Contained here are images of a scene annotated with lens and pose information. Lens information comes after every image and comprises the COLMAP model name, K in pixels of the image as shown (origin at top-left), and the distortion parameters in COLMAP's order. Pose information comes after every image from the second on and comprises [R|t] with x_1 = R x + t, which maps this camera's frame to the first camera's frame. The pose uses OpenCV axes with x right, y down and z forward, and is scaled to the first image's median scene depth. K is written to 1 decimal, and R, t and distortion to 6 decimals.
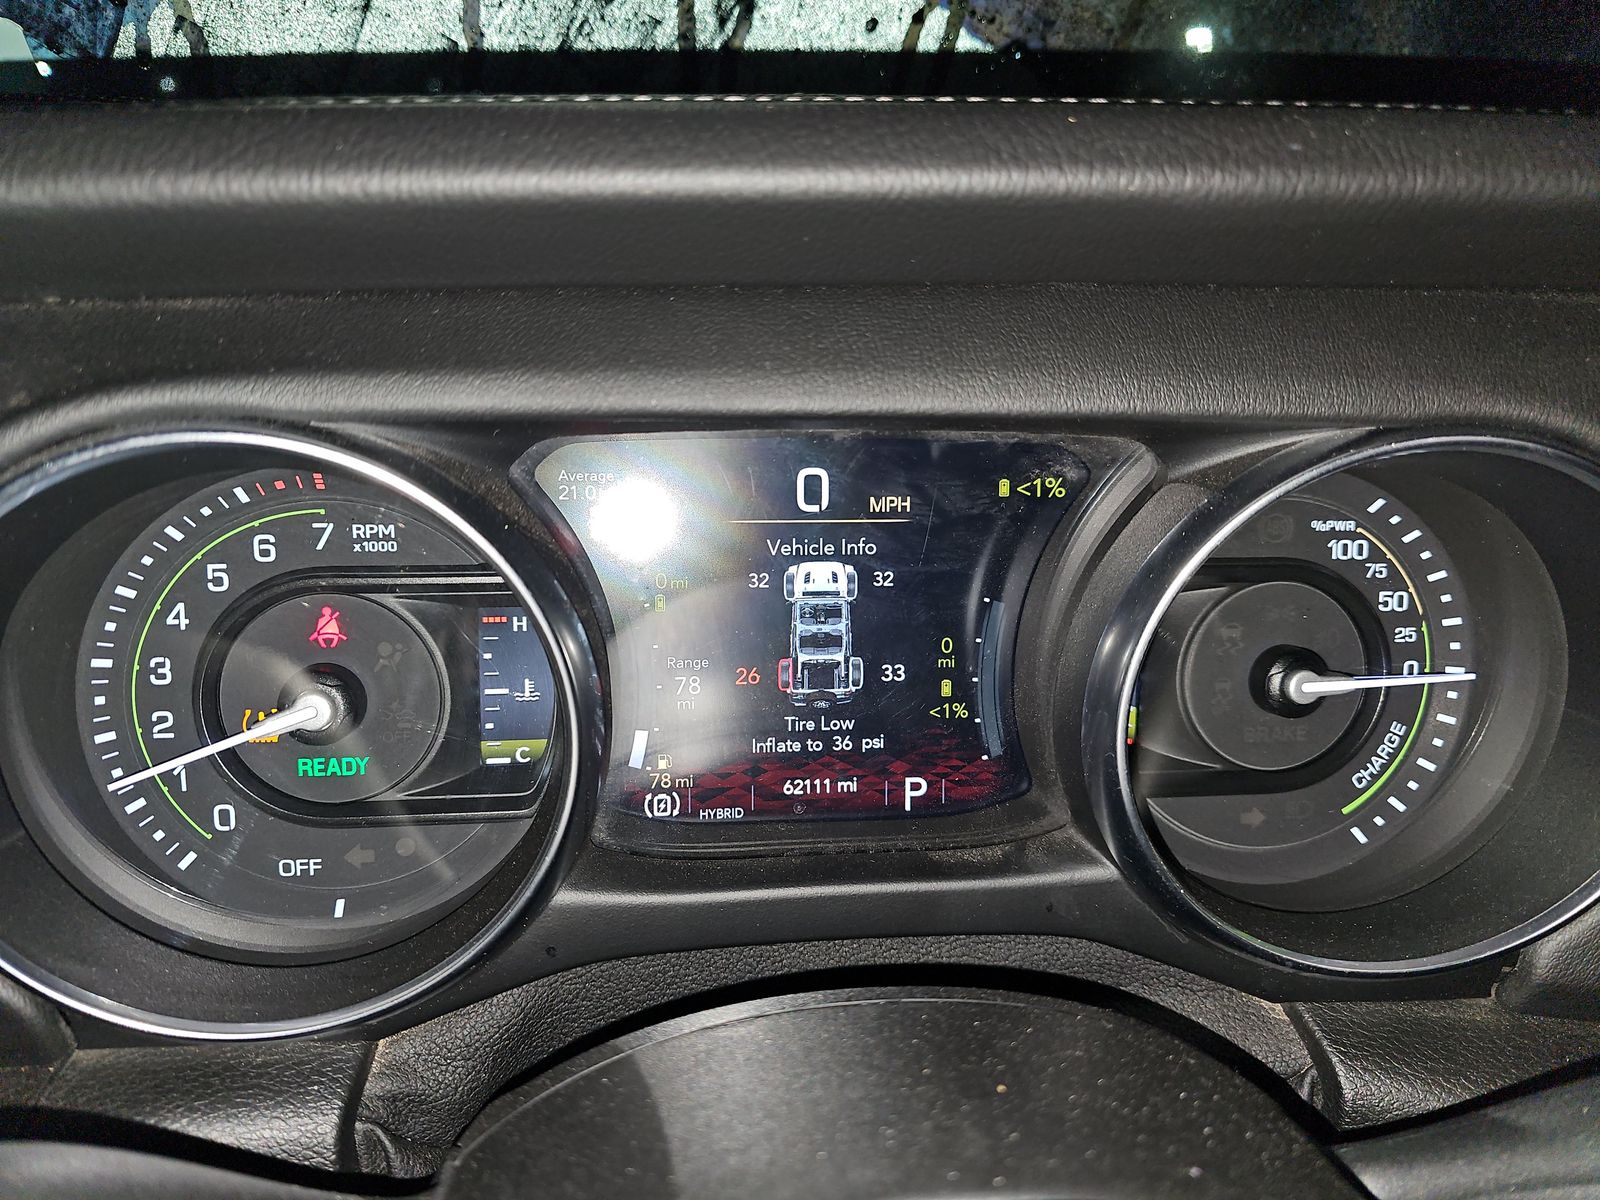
lens RADIAL K [[1002.4, 0, 793.8], [0, 1002.4, 588.7], [0, 0, 1]] dist [0.074273, -0.084437]
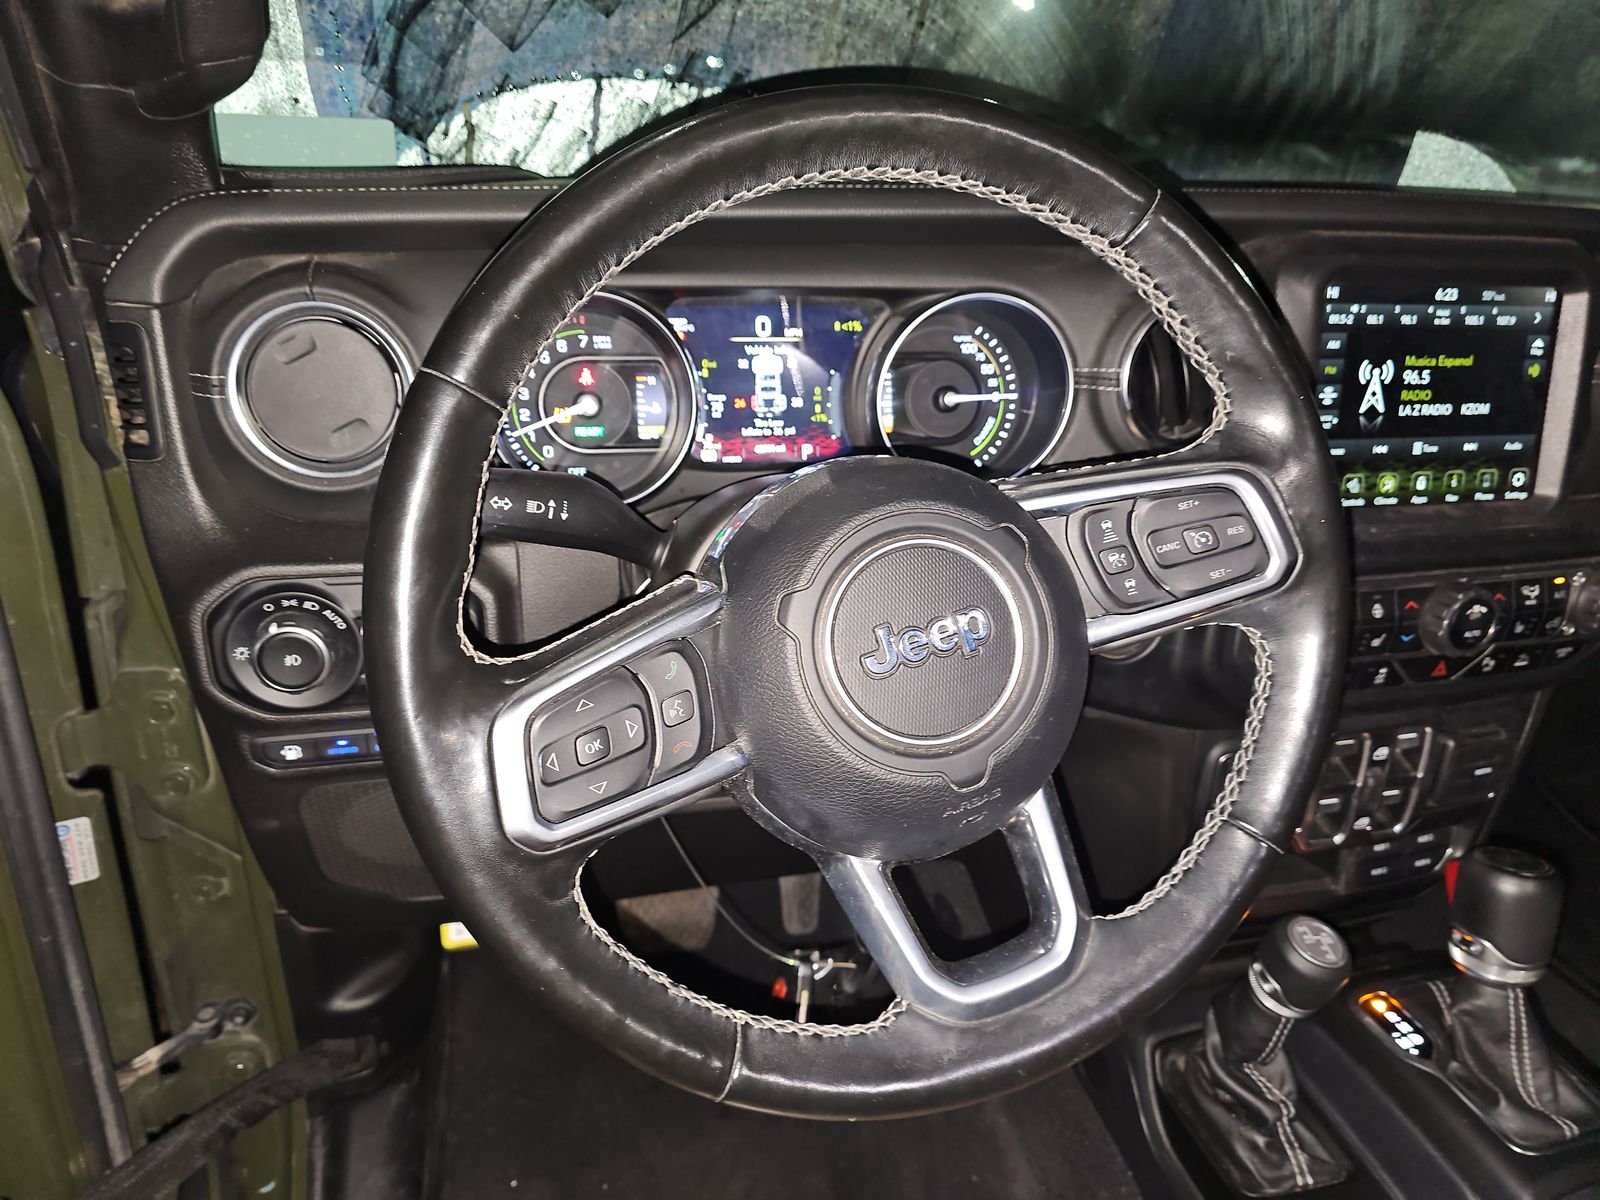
lens RADIAL K [[1002.4, 0, 793.8], [0, 1002.4, 588.7], [0, 0, 1]] dist [0.074273, -0.084437]
pose [[0.990691, -0.044299, 0.128720, -0.252795], [0.037985, 0.997971, 0.051106, 0.421685], [-0.130723, -0.045741, 0.990363, -1.503032]]
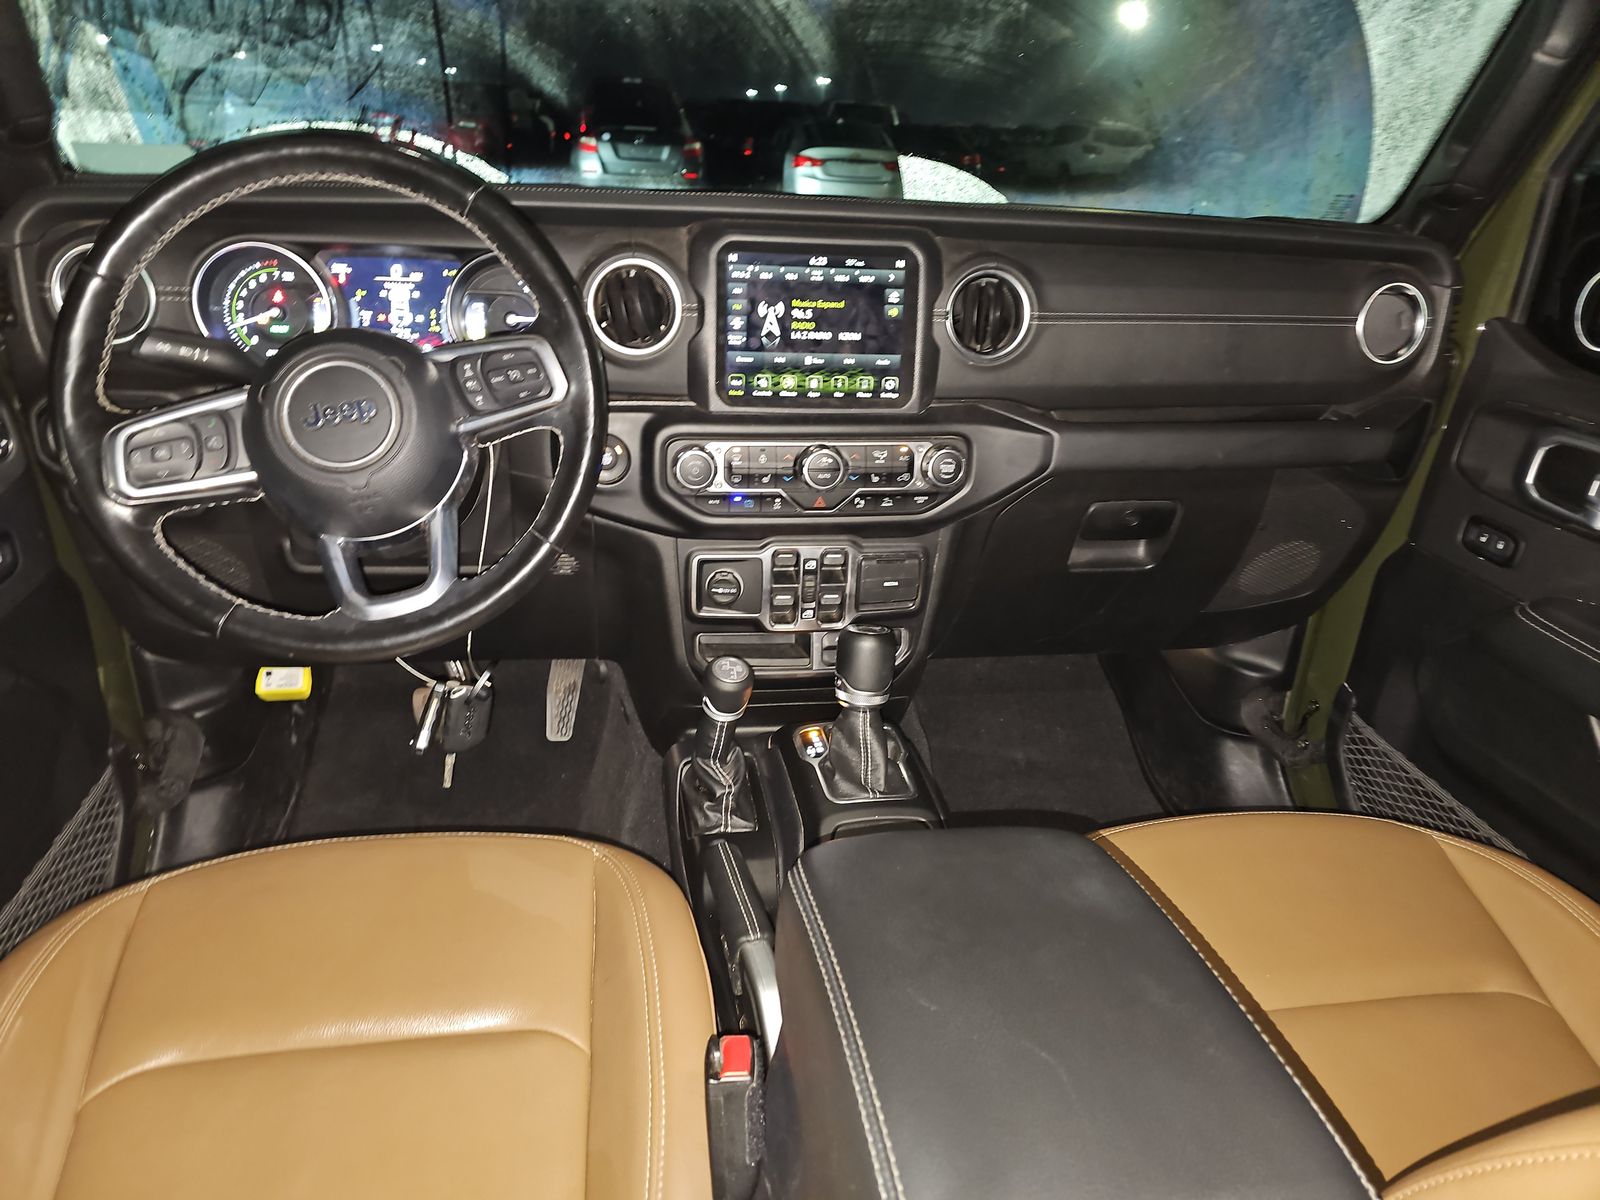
lens RADIAL K [[1042.0, 0, 800.0], [0, 1042.0, 600.0], [0, 0, 1]] dist [0.027142, -0.003005]
pose [[0.999753, 0.003913, 0.021884, 1.562873], [-0.004908, 0.998947, 0.045607, 1.028850], [-0.021683, -0.045703, 0.998720, -3.343343]]
